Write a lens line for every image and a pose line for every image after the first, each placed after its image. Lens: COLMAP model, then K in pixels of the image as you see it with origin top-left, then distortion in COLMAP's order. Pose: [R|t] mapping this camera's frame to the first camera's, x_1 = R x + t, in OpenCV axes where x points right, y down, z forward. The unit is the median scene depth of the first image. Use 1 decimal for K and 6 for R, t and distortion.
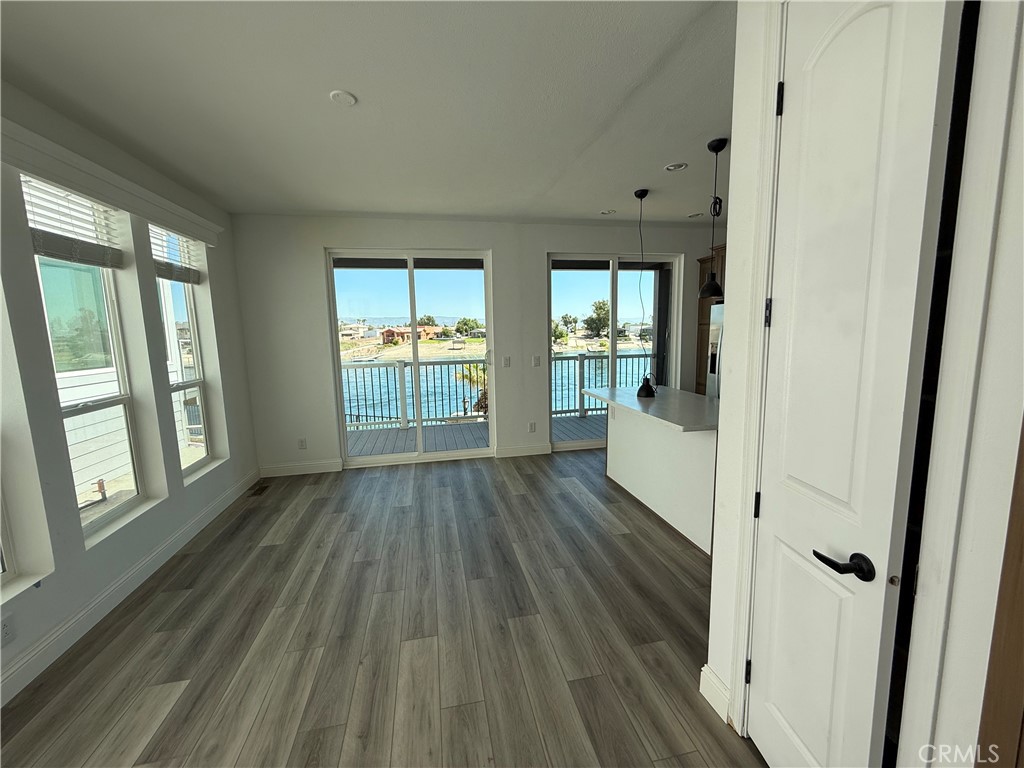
lens RADIAL K [[410.6, 0, 509.7], [0, 410.6, 384.0], [0, 0, 1]] dist [0.001796, -0.000216]
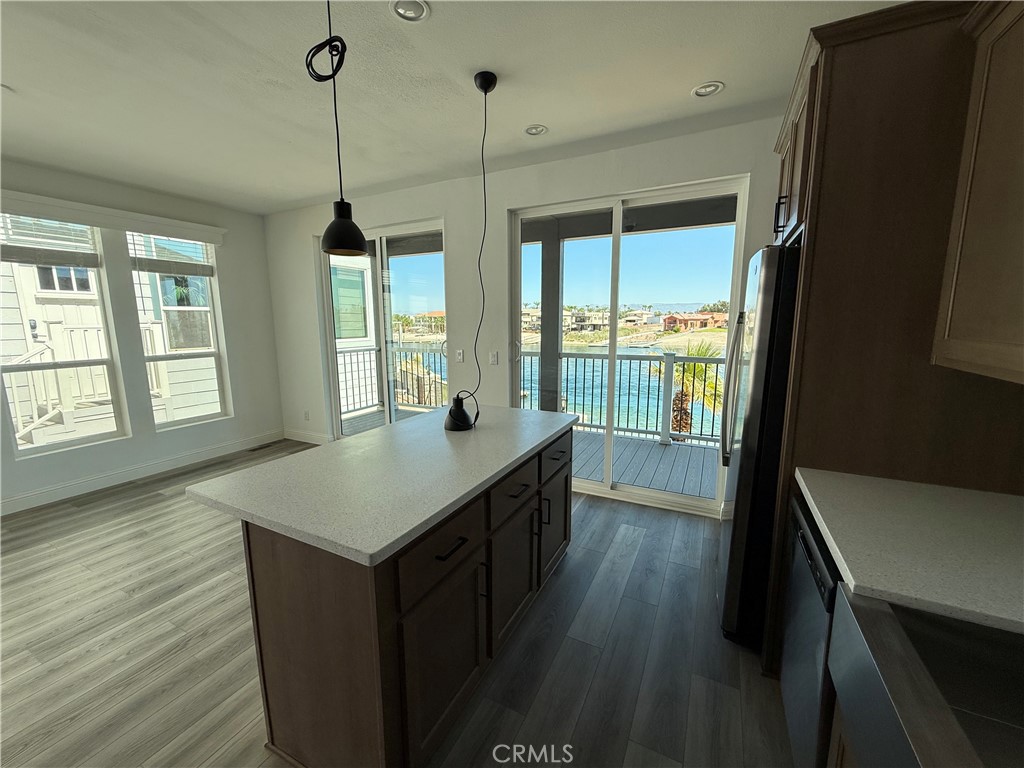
lens RADIAL K [[410.6, 0, 509.7], [0, 410.6, 384.0], [0, 0, 1]] dist [0.001796, -0.000216]
pose [[0.781971, 0.113812, -0.612836, 0.468087], [-0.093863, 0.993478, 0.064735, -0.049930], [0.616207, 0.006901, 0.787554, 0.349197]]
